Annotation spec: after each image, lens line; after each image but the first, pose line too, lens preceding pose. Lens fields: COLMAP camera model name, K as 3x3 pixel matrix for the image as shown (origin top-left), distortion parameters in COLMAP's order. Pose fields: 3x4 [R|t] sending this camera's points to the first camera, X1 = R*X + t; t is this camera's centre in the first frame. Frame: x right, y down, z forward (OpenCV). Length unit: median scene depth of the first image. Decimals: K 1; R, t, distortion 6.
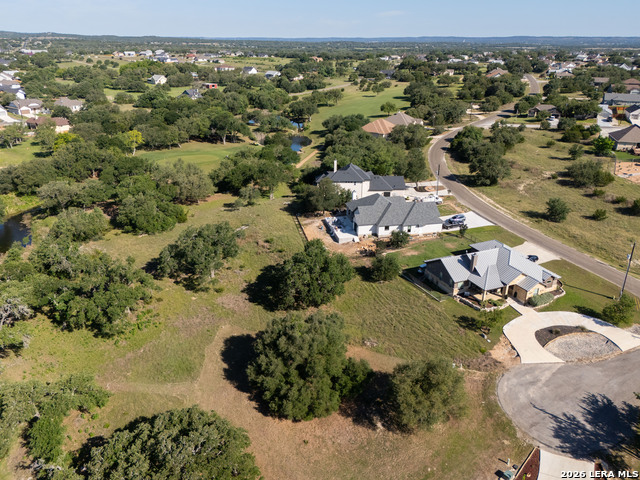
lens RADIAL K [[473.8, 0, 320.0], [0, 473.8, 240.0], [0, 0, 1]] dist [0.076717, -0.087295]
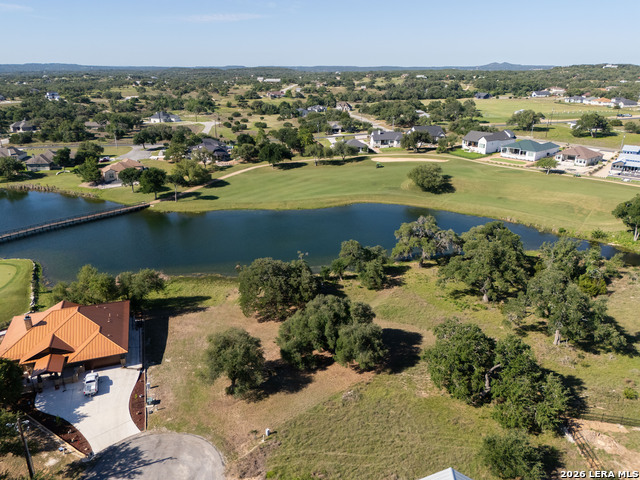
lens RADIAL K [[473.8, 0, 320.0], [0, 473.8, 240.0], [0, 0, 1]] dist [0.076717, -0.087295]
pose [[-0.436818, 0.300711, -0.847799, 0.709655], [-0.354905, 0.808406, 0.469599, -0.368645], [0.826579, 0.506017, -0.246402, 0.920140]]
